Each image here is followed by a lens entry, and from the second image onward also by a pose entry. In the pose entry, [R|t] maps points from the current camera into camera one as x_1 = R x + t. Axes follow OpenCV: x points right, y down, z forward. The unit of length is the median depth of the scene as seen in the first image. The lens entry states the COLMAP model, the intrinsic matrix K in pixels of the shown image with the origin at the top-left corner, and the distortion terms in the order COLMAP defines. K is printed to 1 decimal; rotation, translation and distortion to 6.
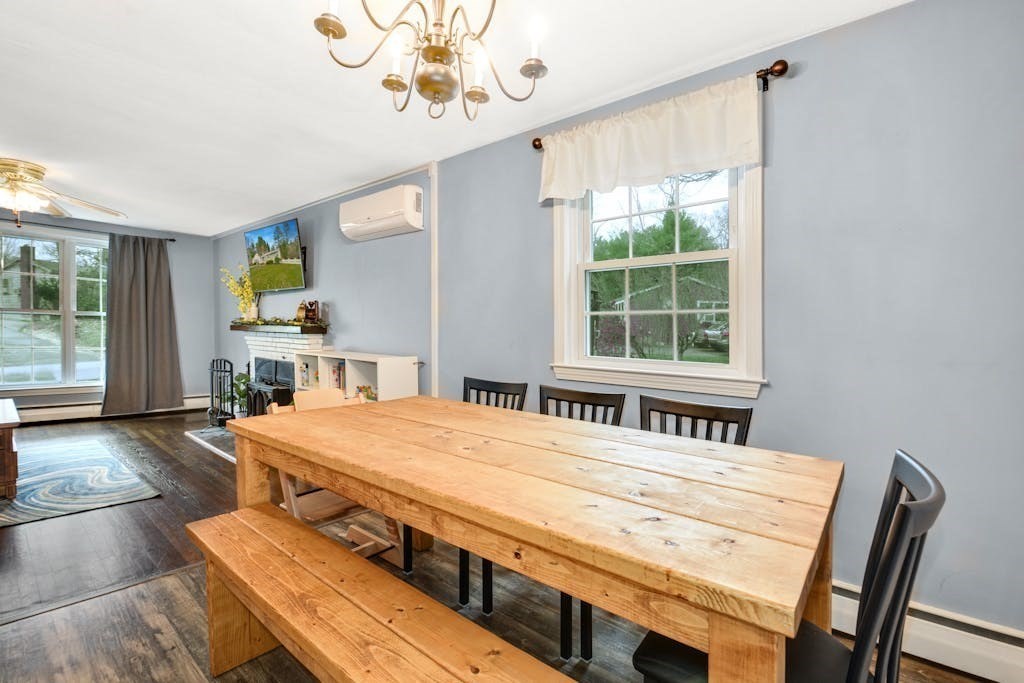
lens RADIAL K [[449.2, 0, 482.7], [0, 449.2, 342.7], [0, 0, 1]] dist [0.019127, -0.000355]
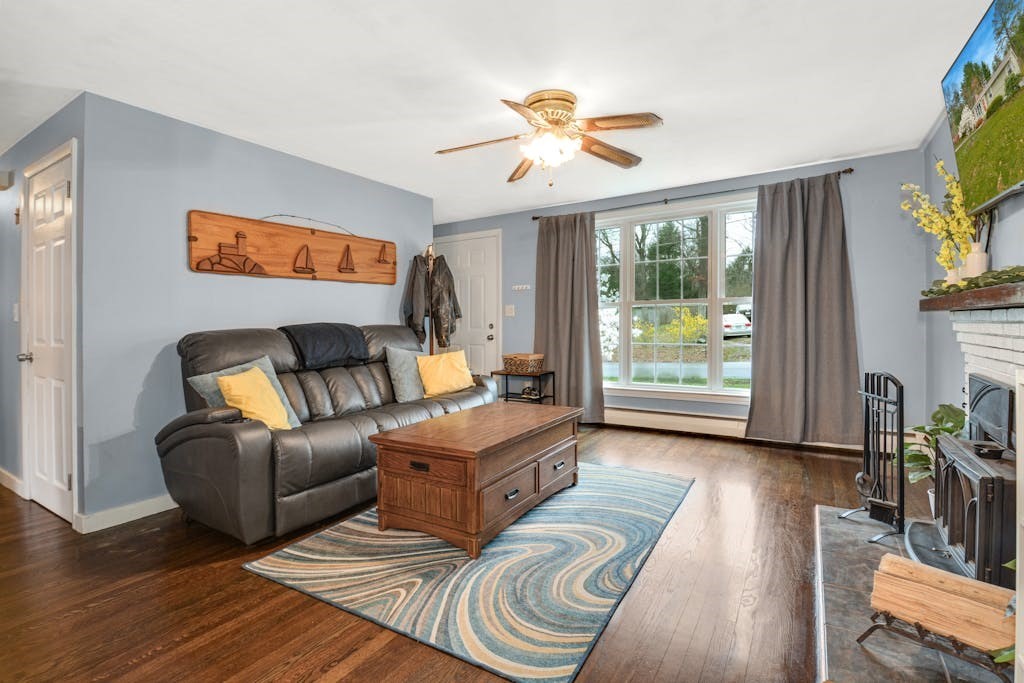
lens RADIAL K [[461.2, 0, 525.5], [0, 461.2, 335.8], [0, 0, 1]] dist [0.026811, -0.023977]
pose [[0.186891, -0.002373, -0.982378, -0.165086], [-0.008092, 0.999959, -0.003954, 0.002467], [0.982347, 0.008688, 0.186864, 0.508389]]
